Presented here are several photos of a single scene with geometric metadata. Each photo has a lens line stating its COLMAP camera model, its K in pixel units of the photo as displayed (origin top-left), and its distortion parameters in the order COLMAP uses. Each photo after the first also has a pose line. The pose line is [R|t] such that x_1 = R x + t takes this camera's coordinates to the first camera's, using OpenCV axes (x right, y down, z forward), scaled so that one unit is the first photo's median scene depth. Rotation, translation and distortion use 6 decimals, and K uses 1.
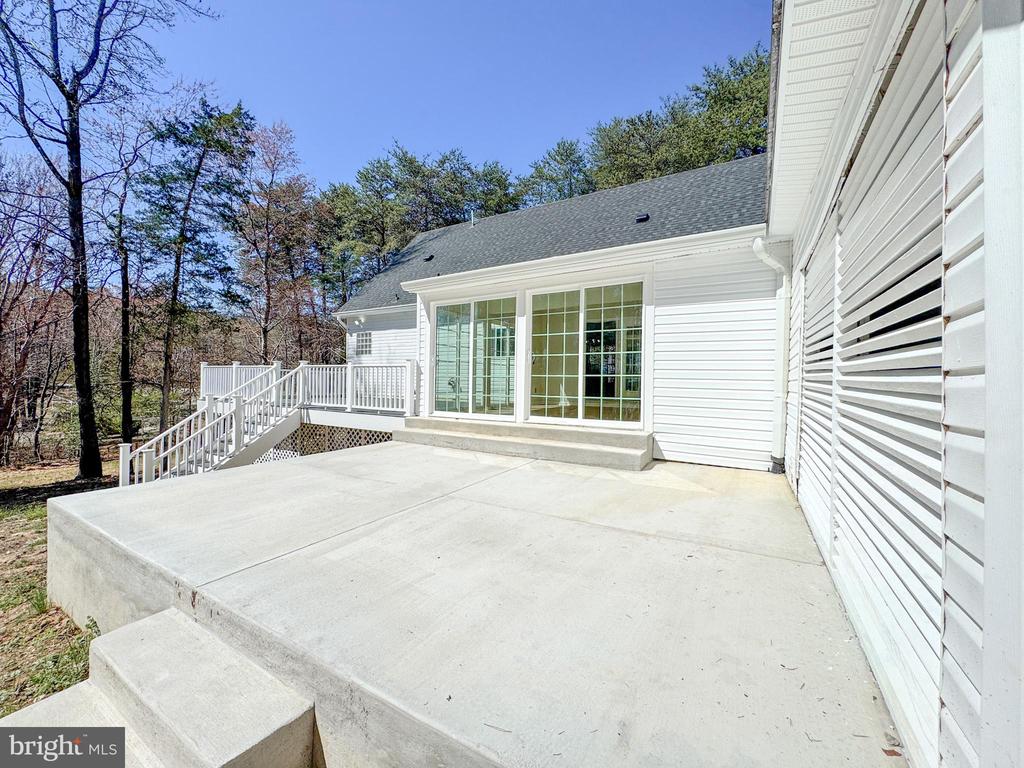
lens RADIAL K [[405.9, 0, 513.7], [0, 405.9, 381.4], [0, 0, 1]] dist [-0.001118, -0.000072]
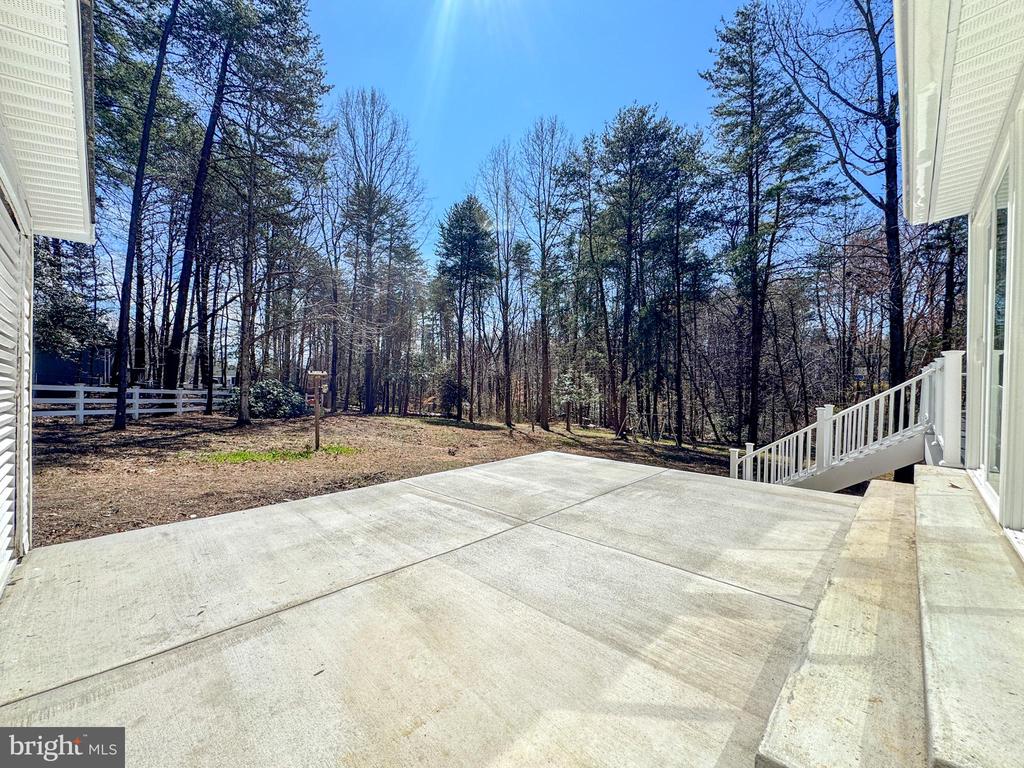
lens RADIAL K [[405.9, 0, 516.0], [0, 405.9, 383.5], [0, 0, 1]] dist [-0.001118, -0.000072]
pose [[-0.231276, -0.008838, -0.972848, 0.943900], [-0.009230, 0.999934, -0.006890, -0.024186], [0.972844, 0.007386, -0.231342, 1.569359]]
